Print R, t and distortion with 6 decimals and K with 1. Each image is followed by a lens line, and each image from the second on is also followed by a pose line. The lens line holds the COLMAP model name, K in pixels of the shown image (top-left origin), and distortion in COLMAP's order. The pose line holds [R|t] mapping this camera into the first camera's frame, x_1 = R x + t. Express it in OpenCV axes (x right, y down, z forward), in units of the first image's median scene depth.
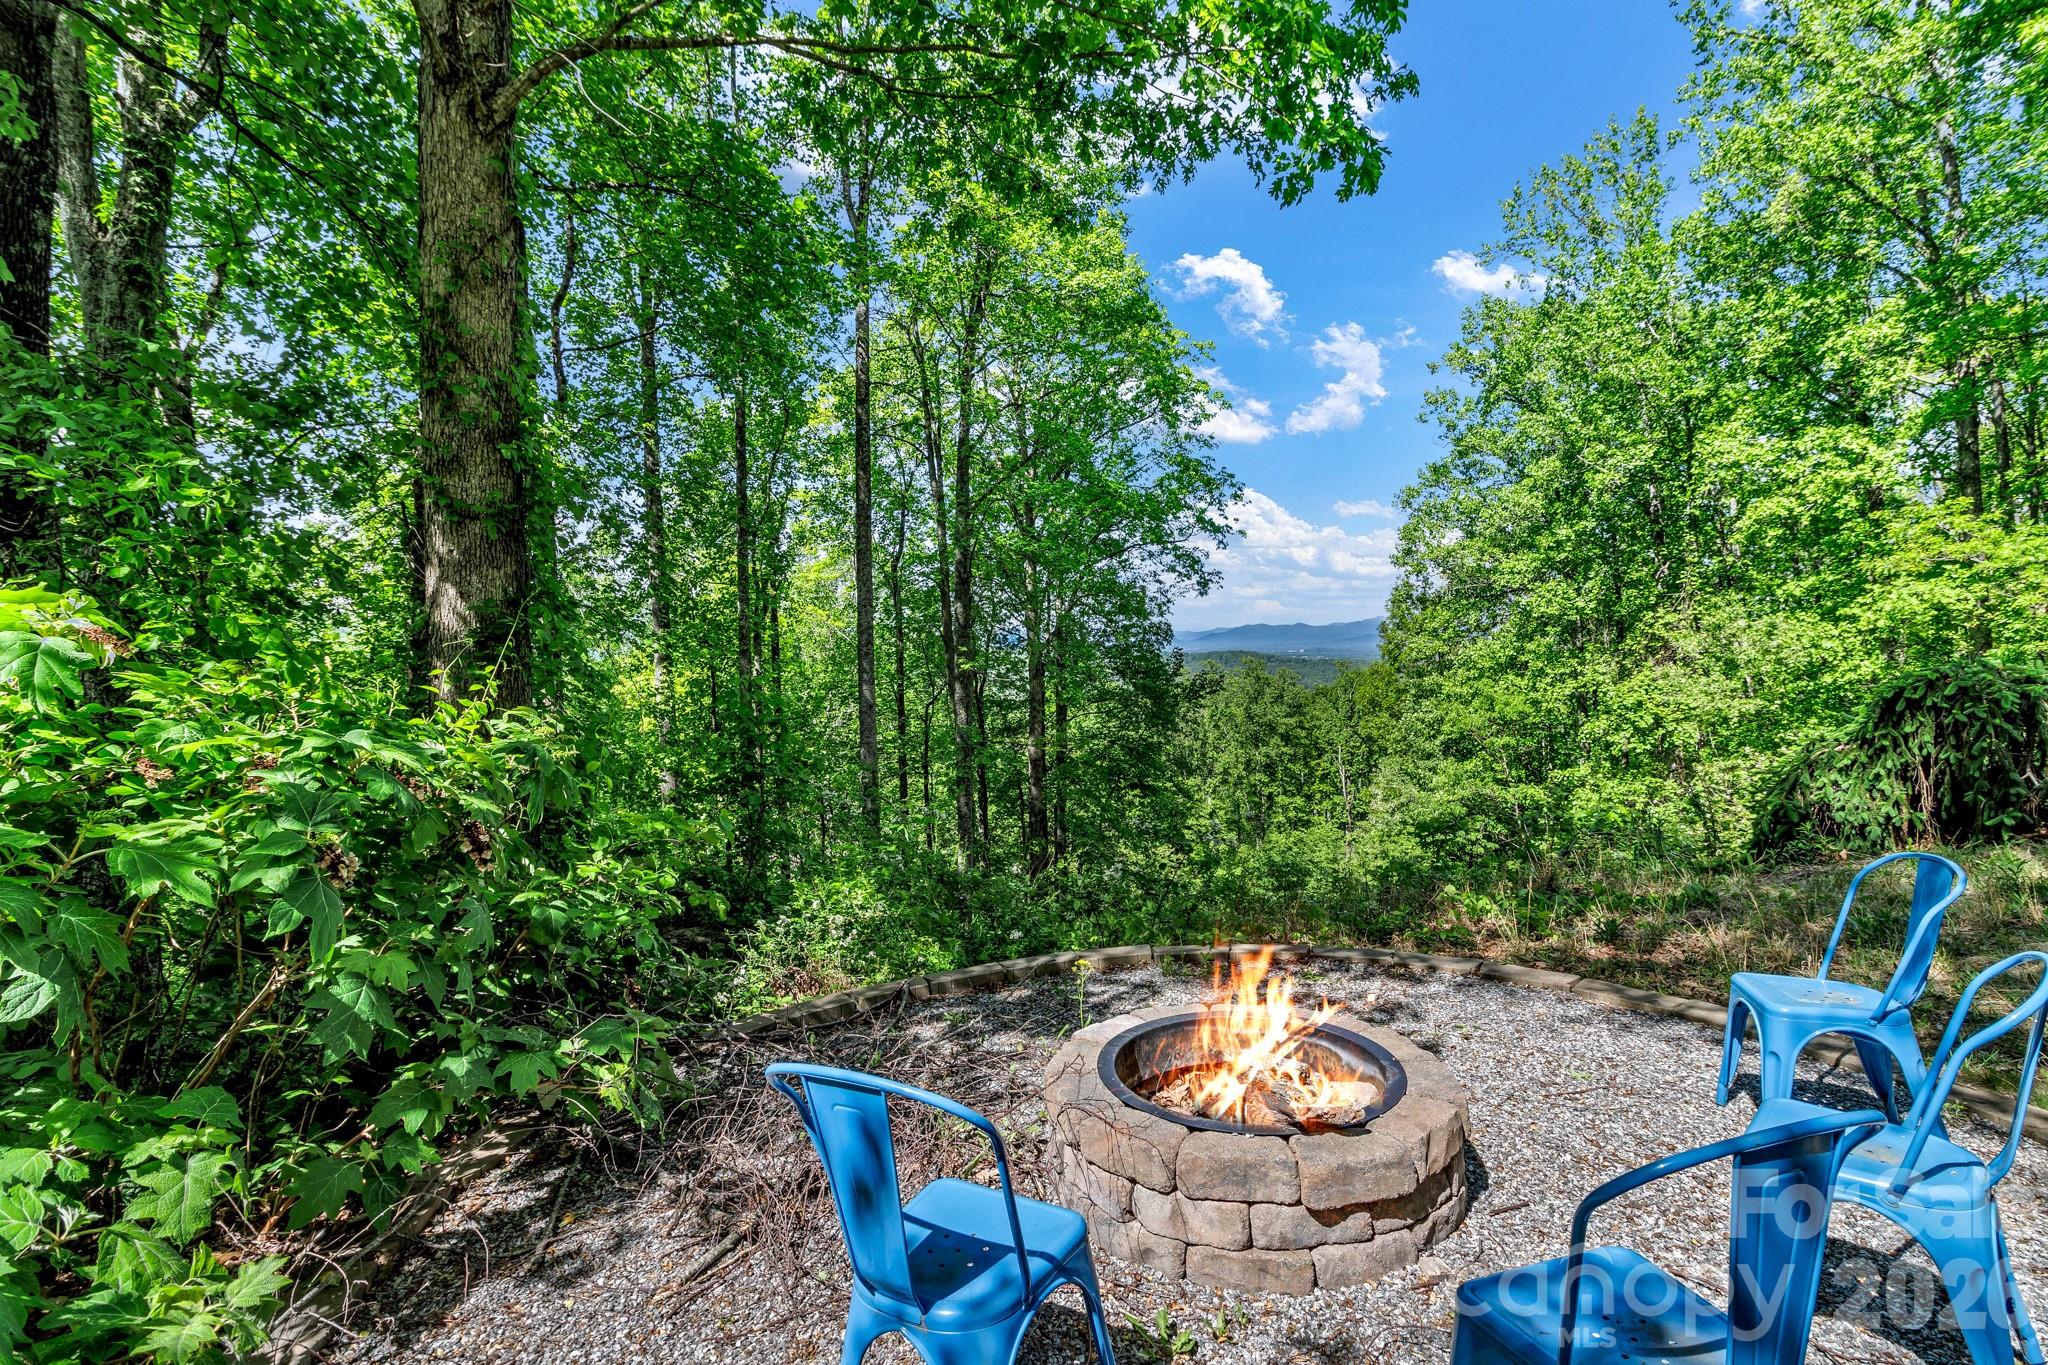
lens RADIAL K [[948.4, 0, 1027.3], [0, 948.4, 652.9], [0, 0, 1]] dist [0.001942, 0.000699]
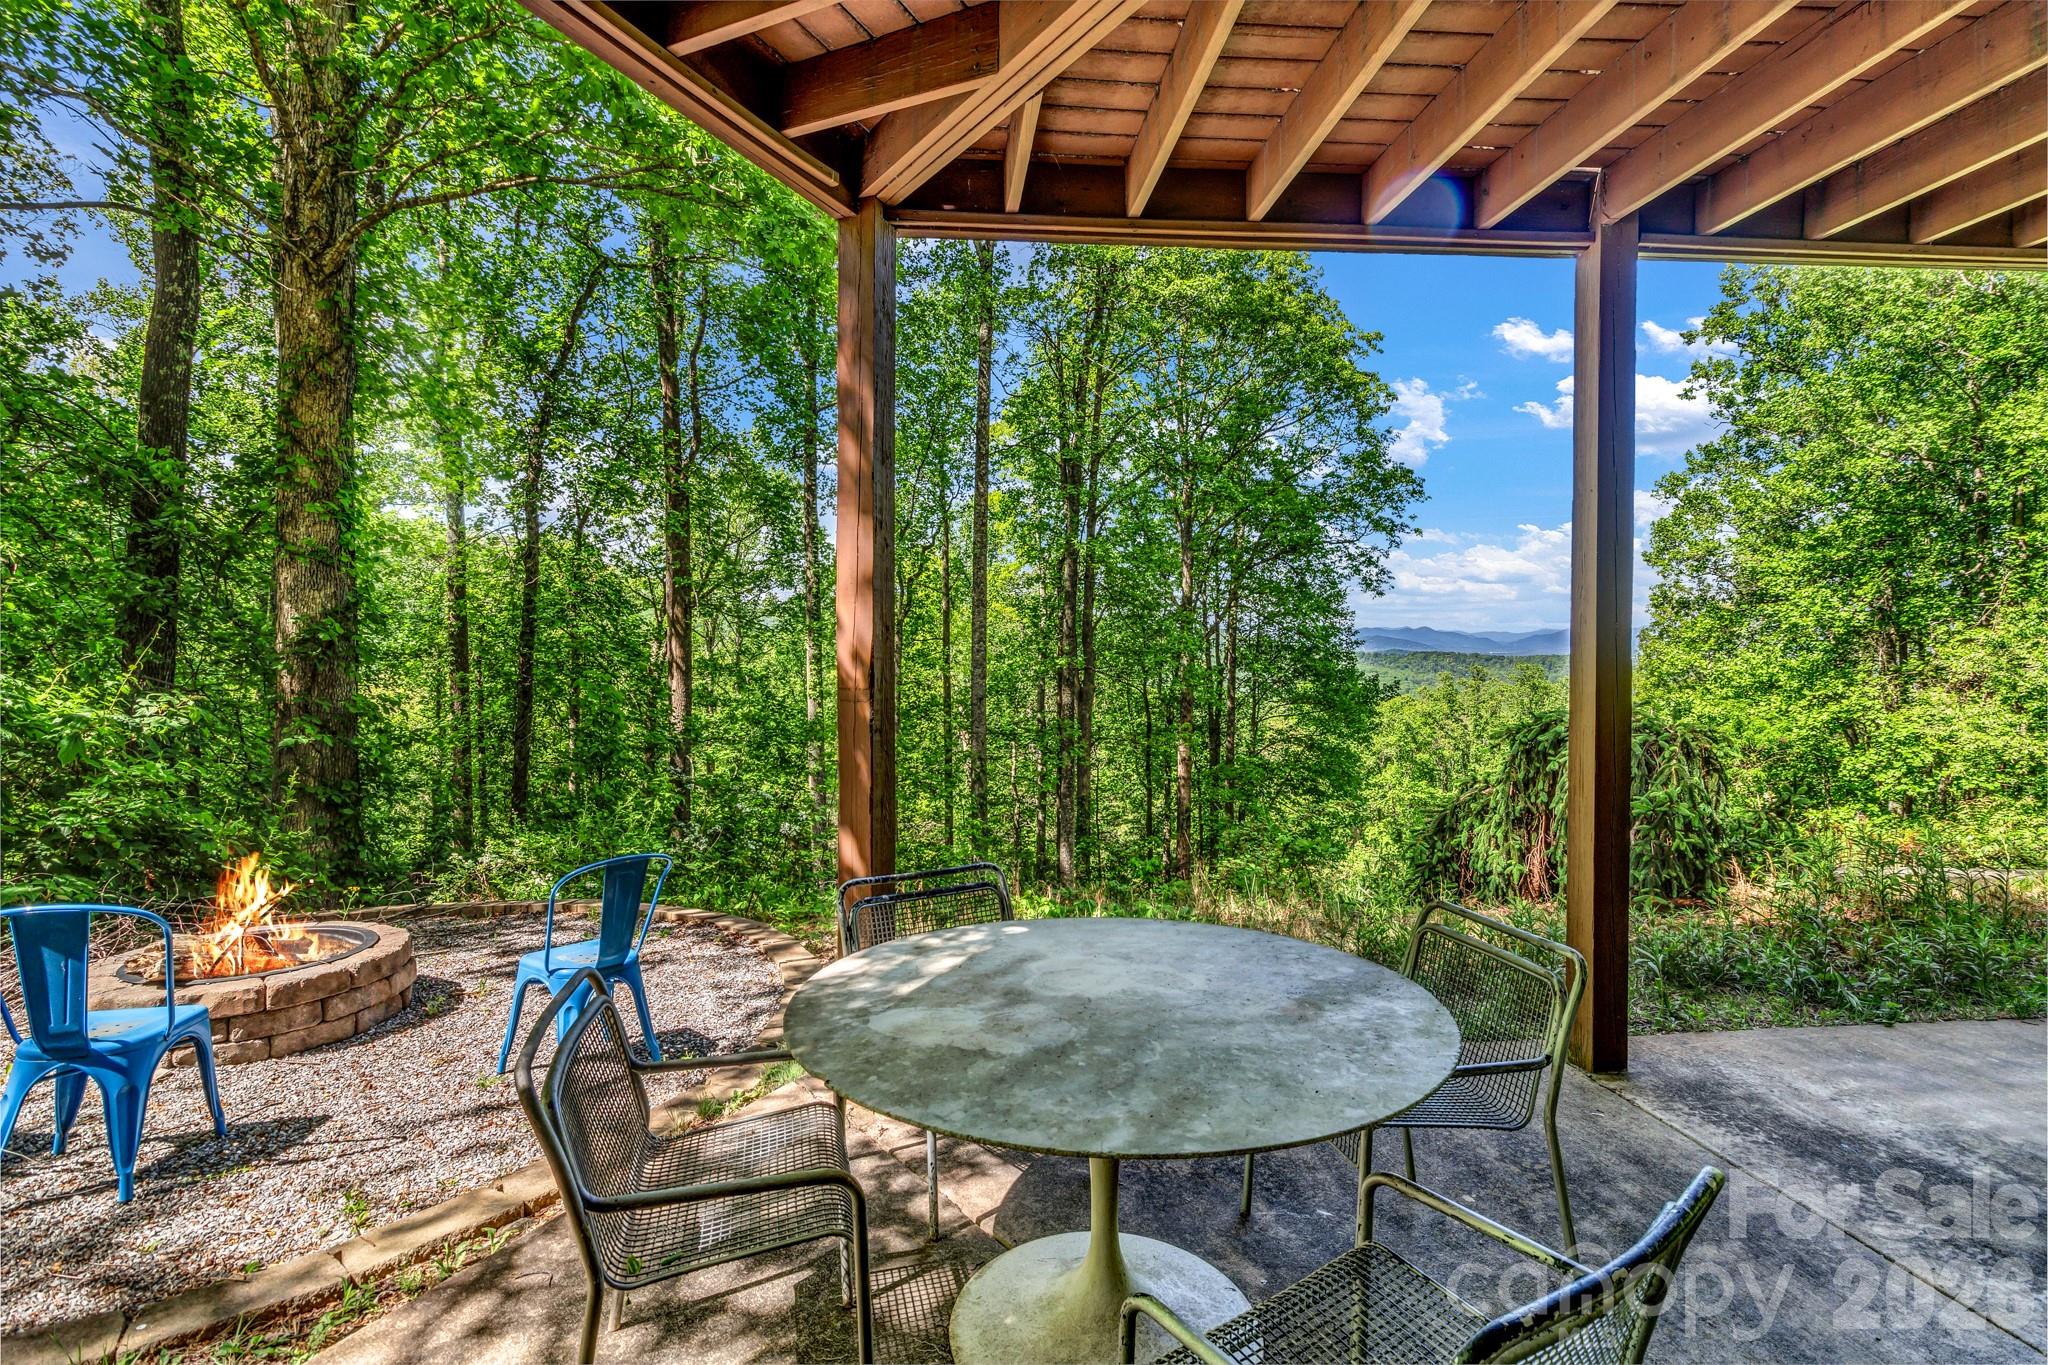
lens RADIAL K [[948.4, 0, 1027.3], [0, 948.4, 652.9], [0, 0, 1]] dist [0.001942, 0.000699]
pose [[0.954299, 0.033312, -0.296993, 0.143893], [-0.030808, 0.999439, 0.013108, -0.005845], [0.297263, -0.003359, 0.954790, -0.009635]]
